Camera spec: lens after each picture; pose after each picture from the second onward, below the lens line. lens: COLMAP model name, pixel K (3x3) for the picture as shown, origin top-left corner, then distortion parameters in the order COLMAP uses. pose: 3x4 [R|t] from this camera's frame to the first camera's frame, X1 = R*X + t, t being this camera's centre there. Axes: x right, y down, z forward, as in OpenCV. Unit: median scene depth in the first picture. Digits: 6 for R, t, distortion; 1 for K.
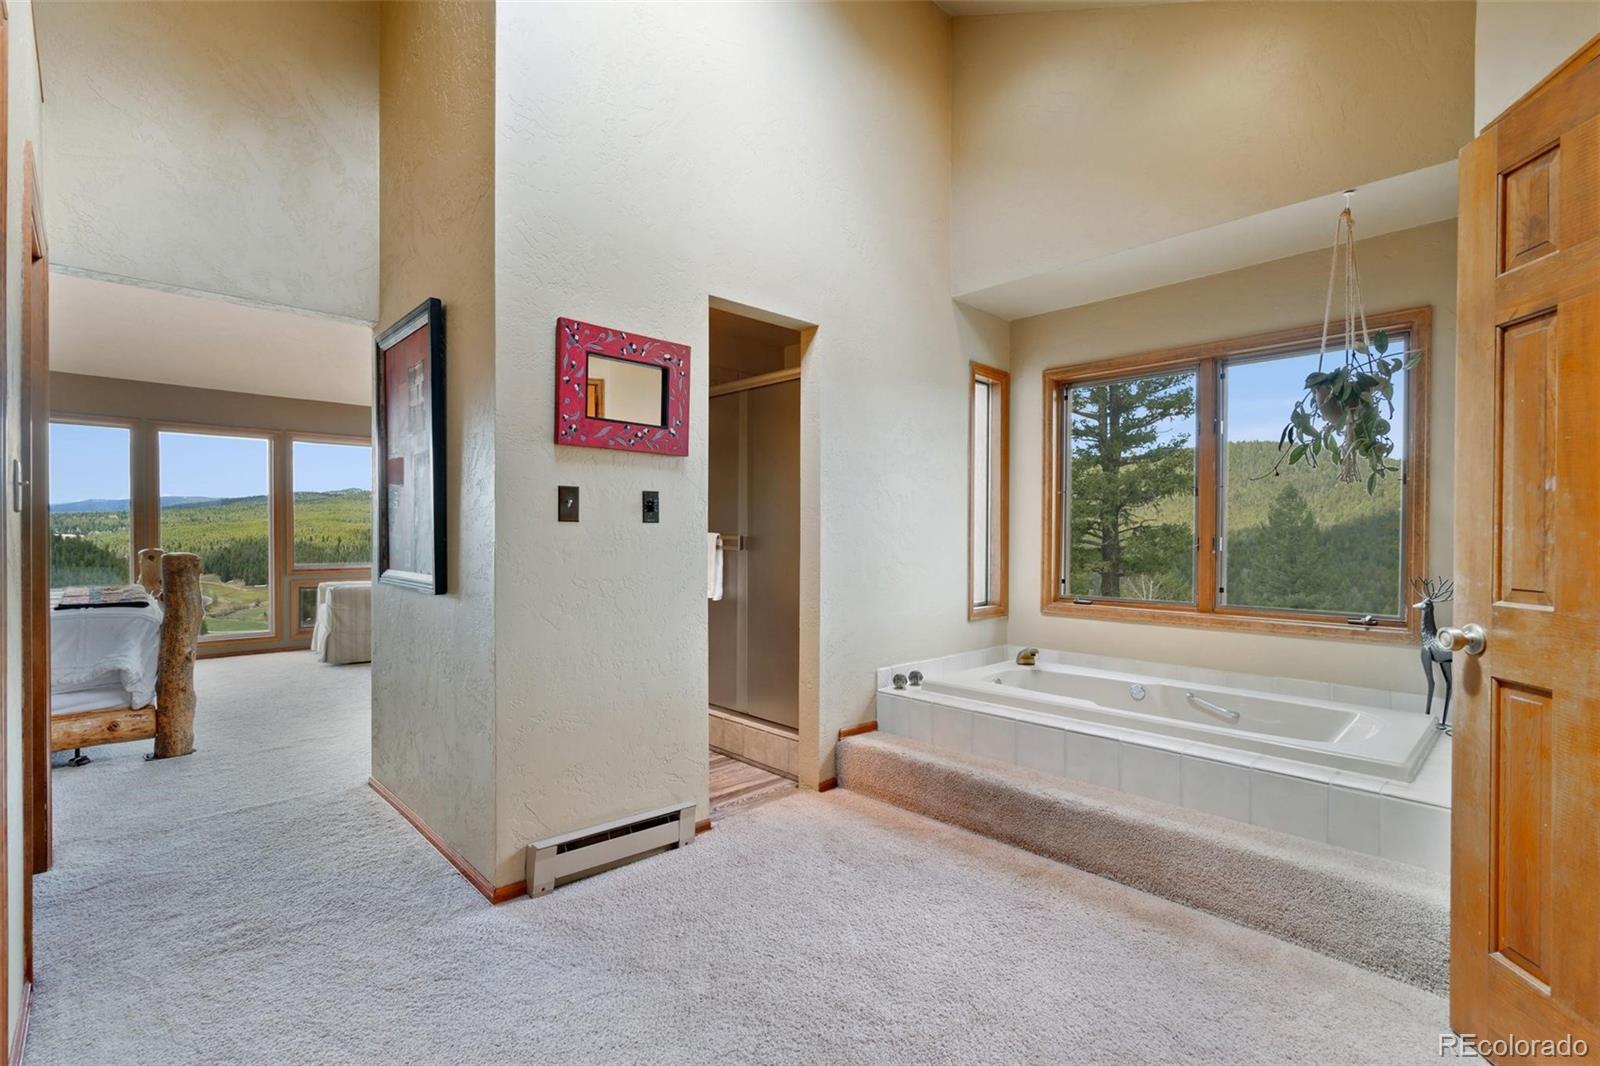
lens RADIAL K [[725.0, 0, 796.2], [0, 725.0, 536.5], [0, 0, 1]] dist [-0.006981, 0.000111]
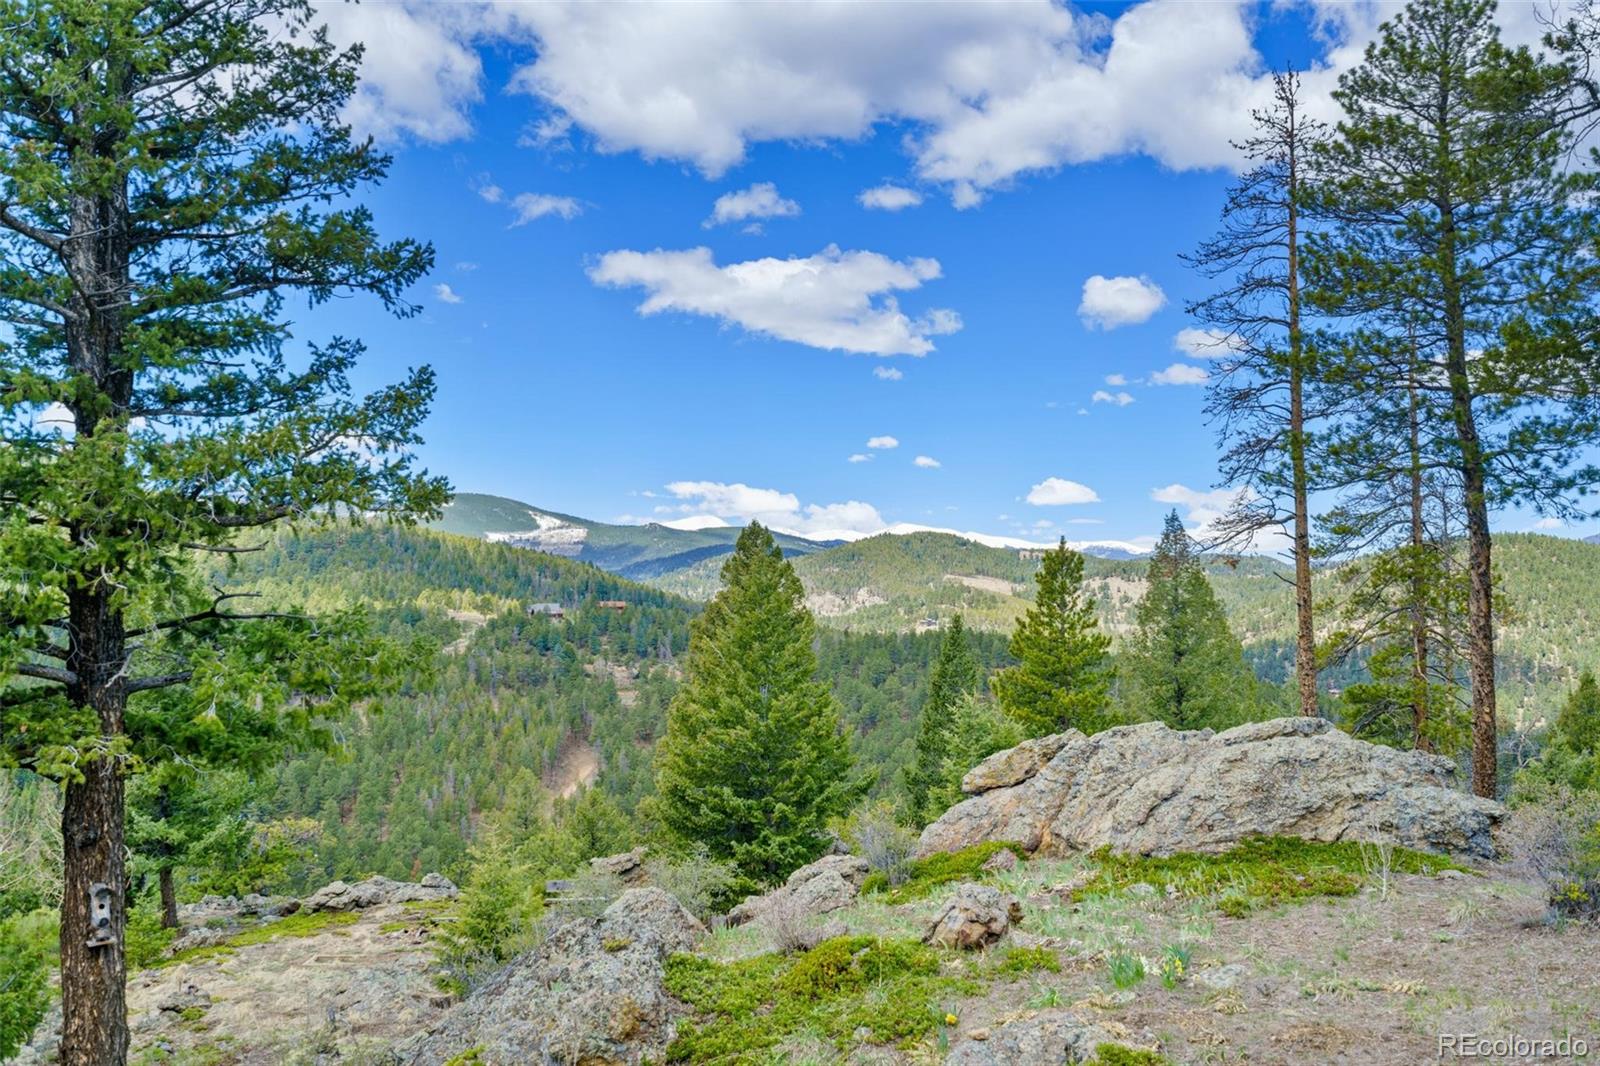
lens RADIAL K [[1548.0, 0, 799.1], [0, 1548.0, 525.3], [0, 0, 1]] dist [0.009132, 0.003518]
pose [[0.434928, 0.053244, 0.898890, -0.064904], [0.003118, 0.998155, -0.060633, -0.052209], [-0.900460, 0.029174, 0.433960, 2.191230]]
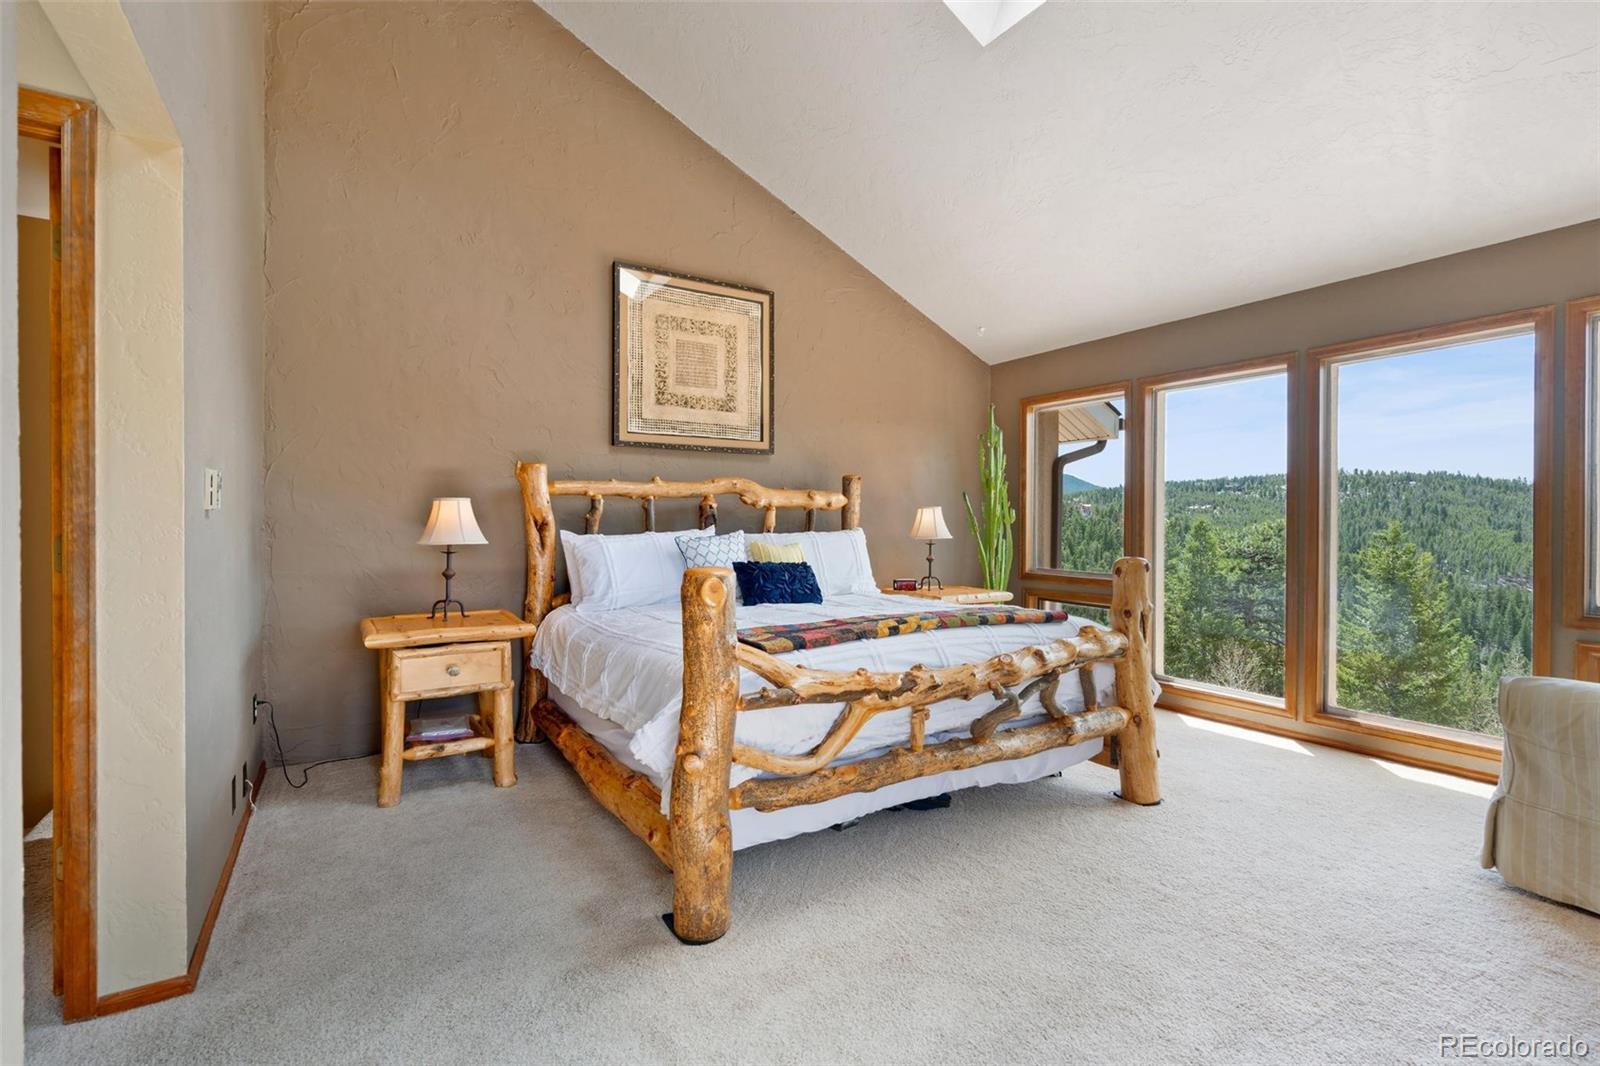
lens RADIAL K [[725.0, 0, 796.2], [0, 725.0, 536.5], [0, 0, 1]] dist [-0.006981, 0.000111]
pose [[-0.209690, 0.011387, -0.977702, -0.050210], [-0.009034, 0.999867, 0.013582, -0.001243], [0.977726, 0.011681, -0.209559, 0.180288]]
